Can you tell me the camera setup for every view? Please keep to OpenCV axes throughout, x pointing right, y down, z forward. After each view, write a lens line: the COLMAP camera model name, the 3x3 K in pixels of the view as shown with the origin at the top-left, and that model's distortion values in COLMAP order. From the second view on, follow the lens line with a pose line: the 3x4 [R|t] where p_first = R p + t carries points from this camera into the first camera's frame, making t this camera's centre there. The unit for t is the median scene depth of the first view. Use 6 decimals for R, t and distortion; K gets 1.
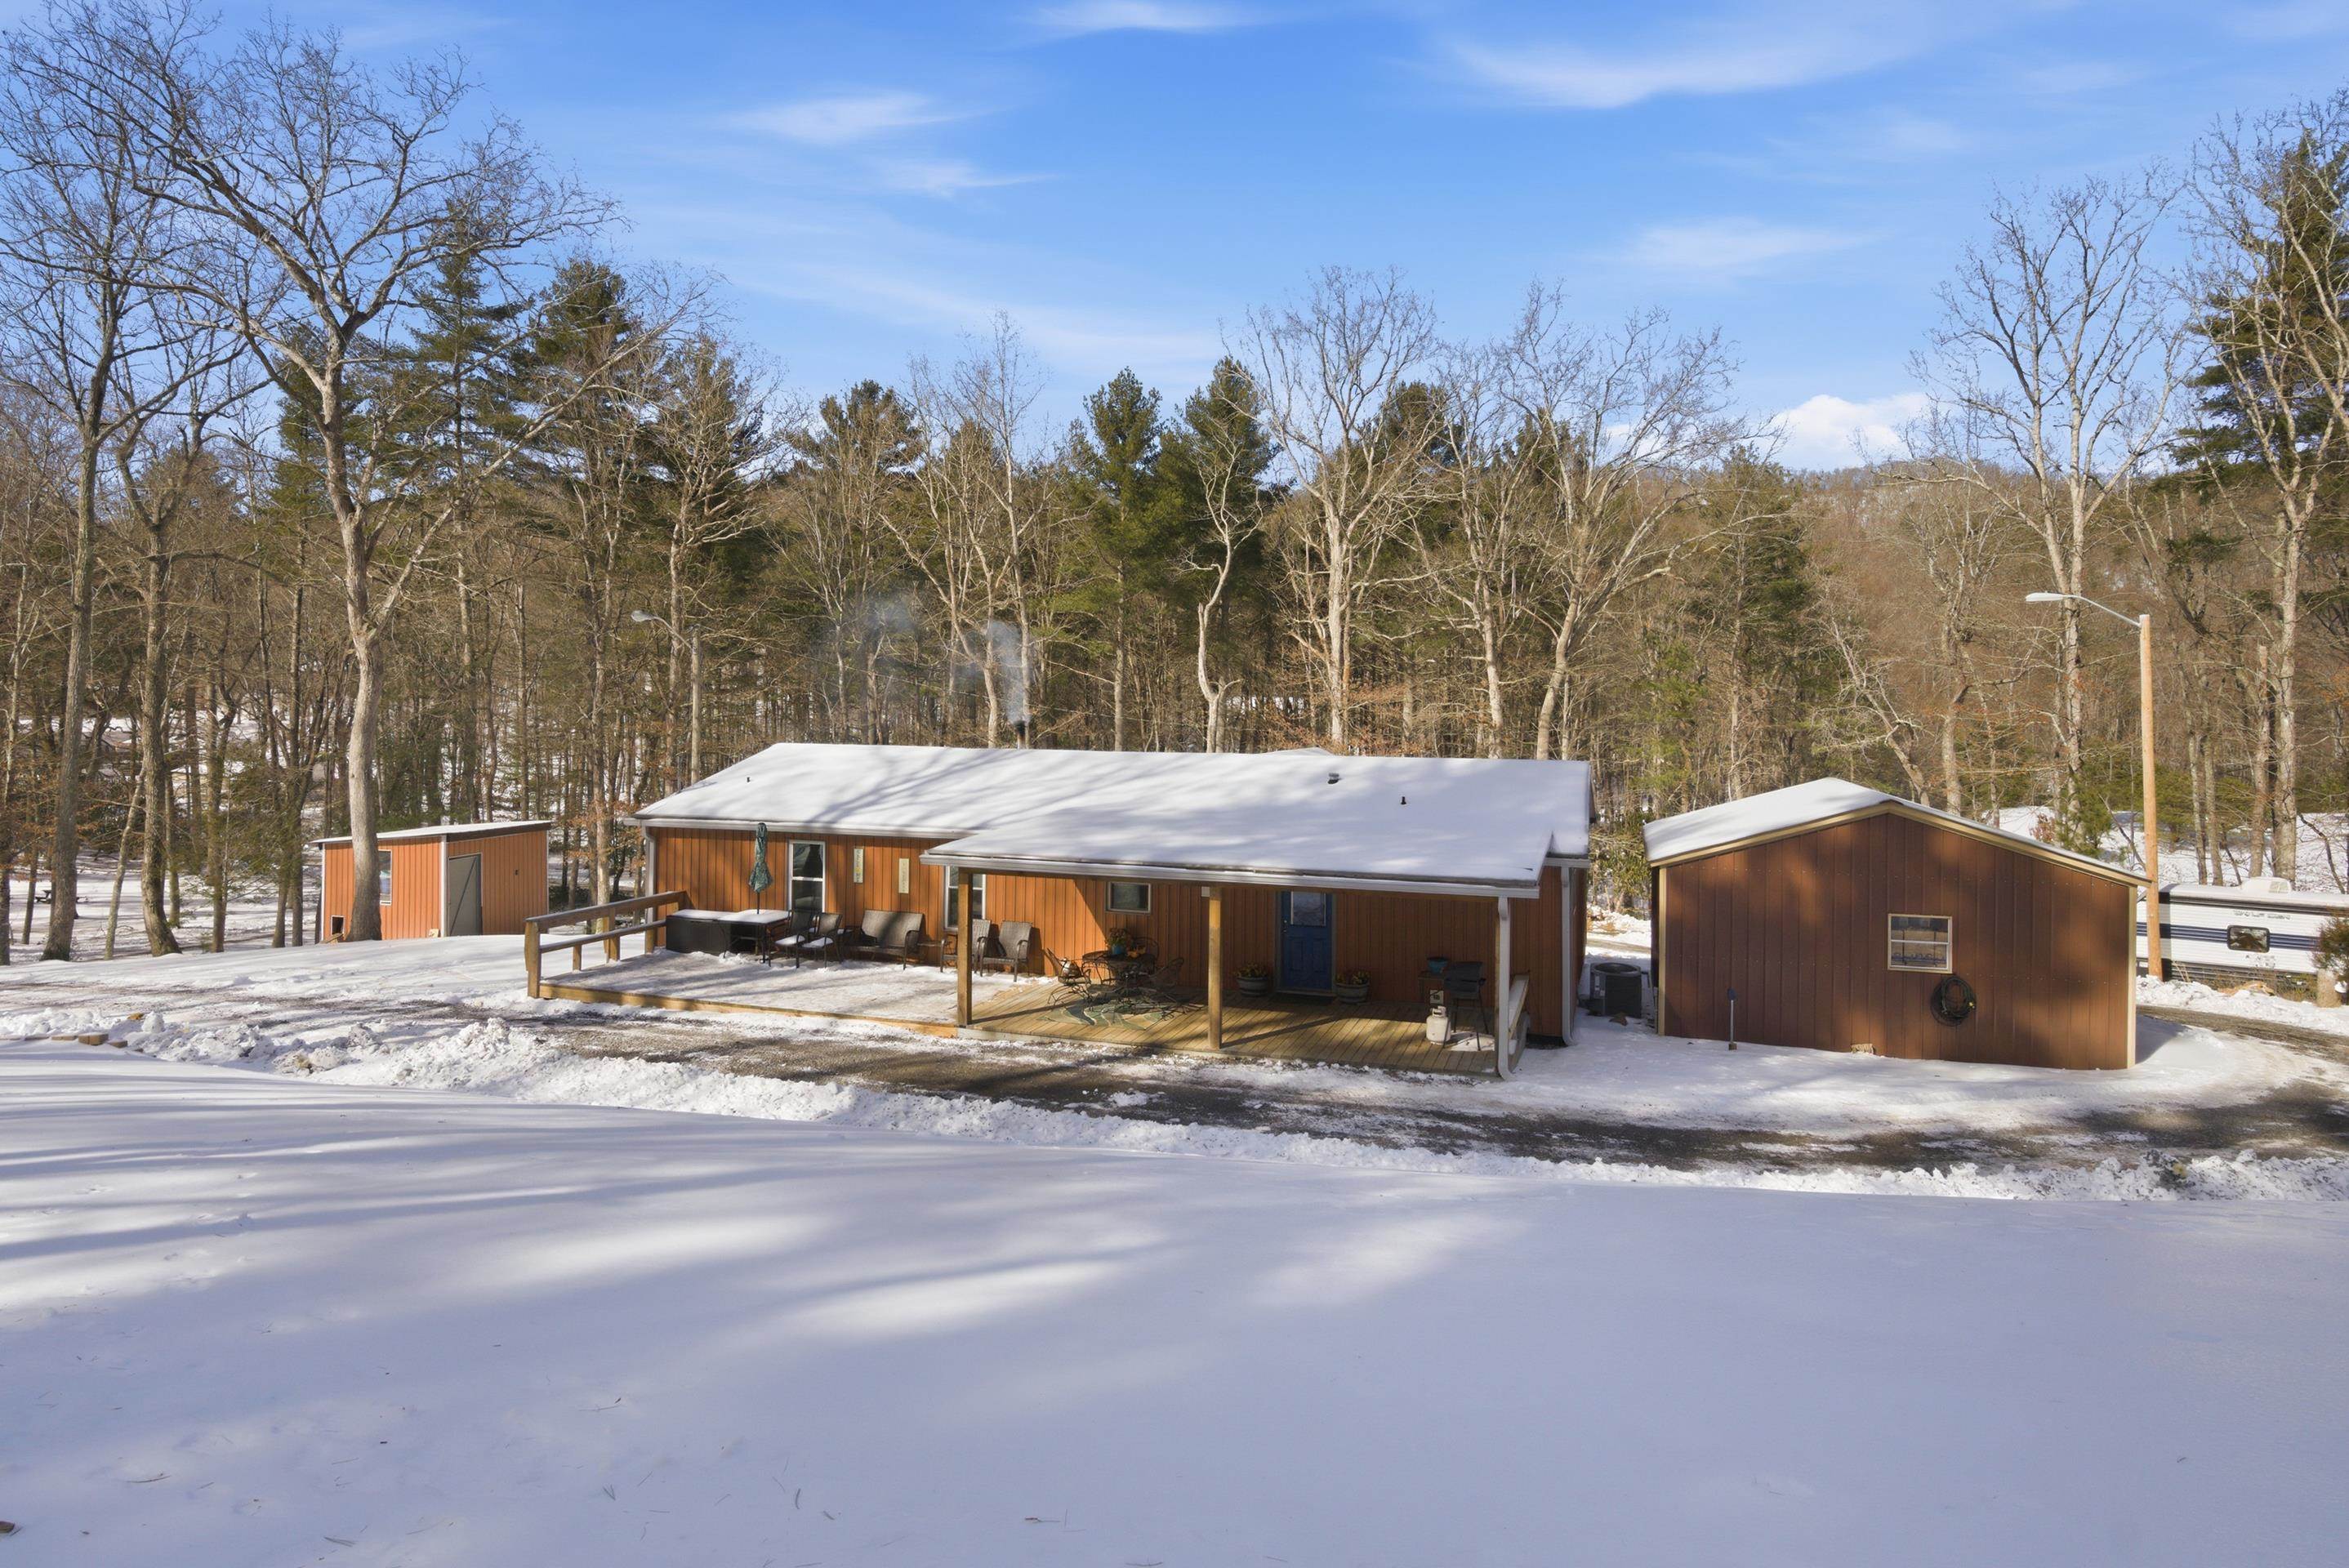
lens RADIAL K [[1374.7, 0, 1123.2], [0, 1374.7, 780.1], [0, 0, 1]] dist [-0.001756, -0.005848]
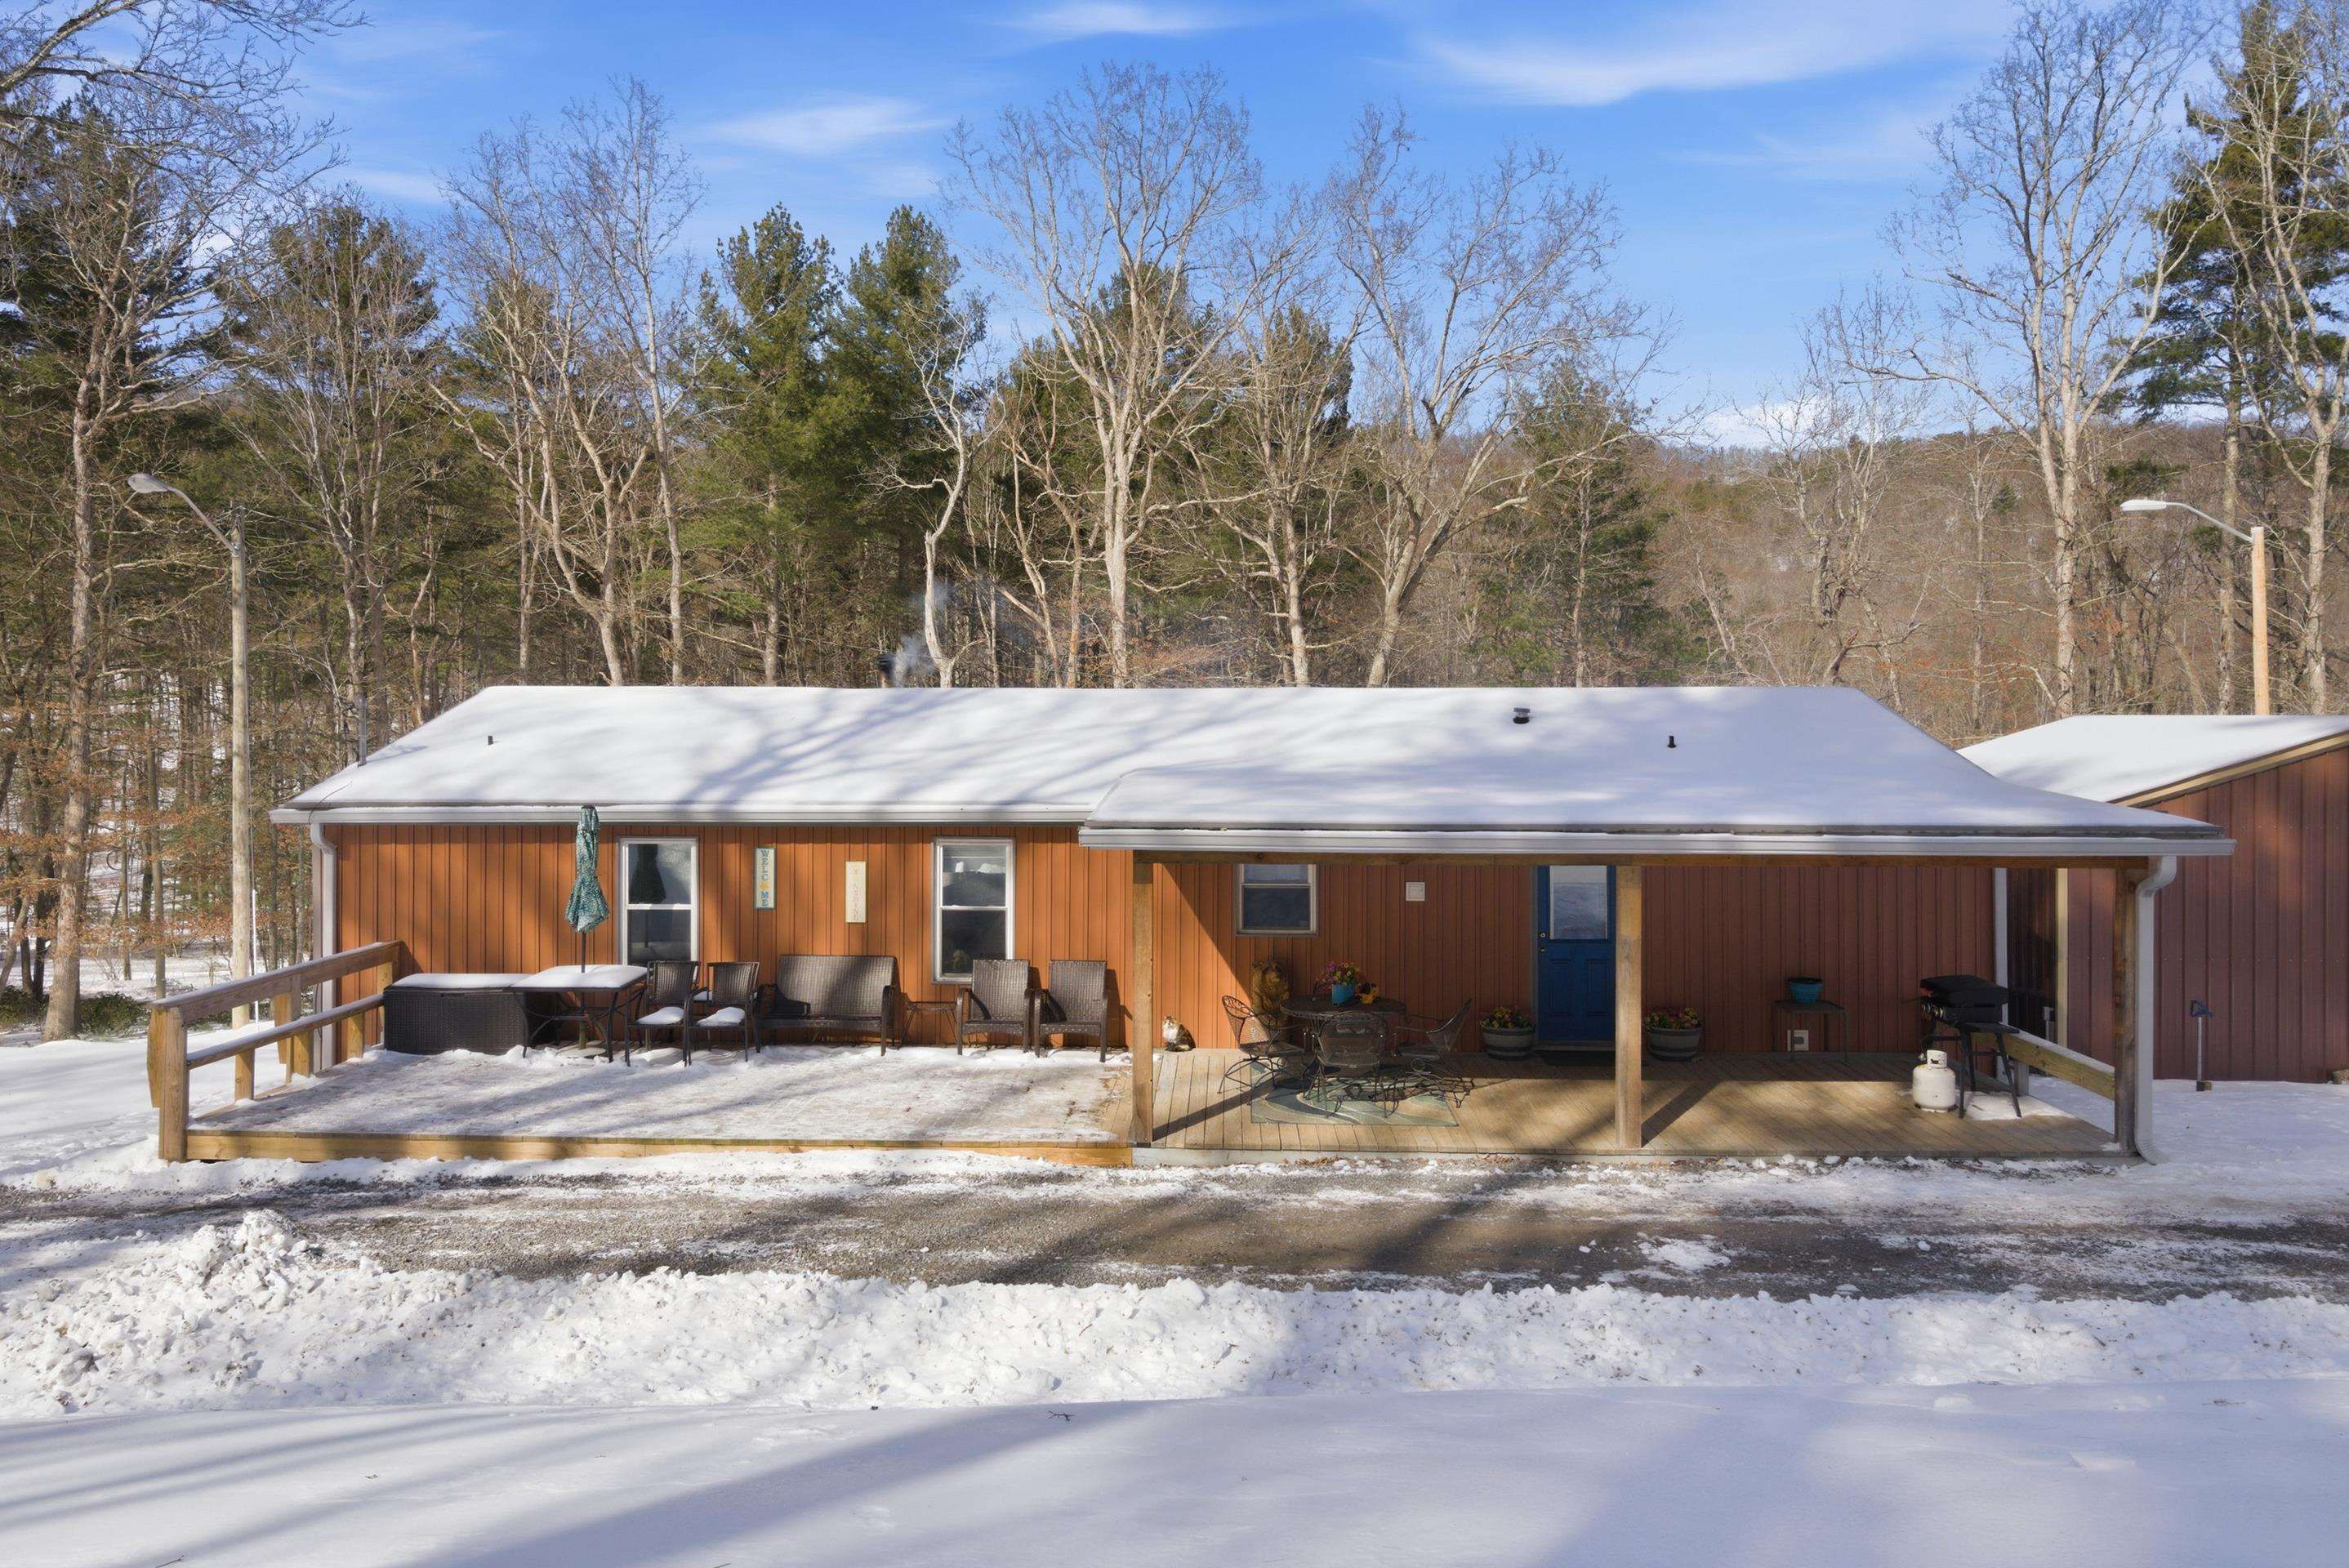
lens RADIAL K [[1712.5, 0, 1120.6], [0, 1712.5, 804.9], [0, 0, 1]] dist [0.032228, -0.013875]
pose [[0.955450, -0.022858, 0.294268, -0.232571], [0.023897, 0.999714, 0.000065, 0.031282], [-0.294185, 0.006970, 0.955723, 0.250116]]
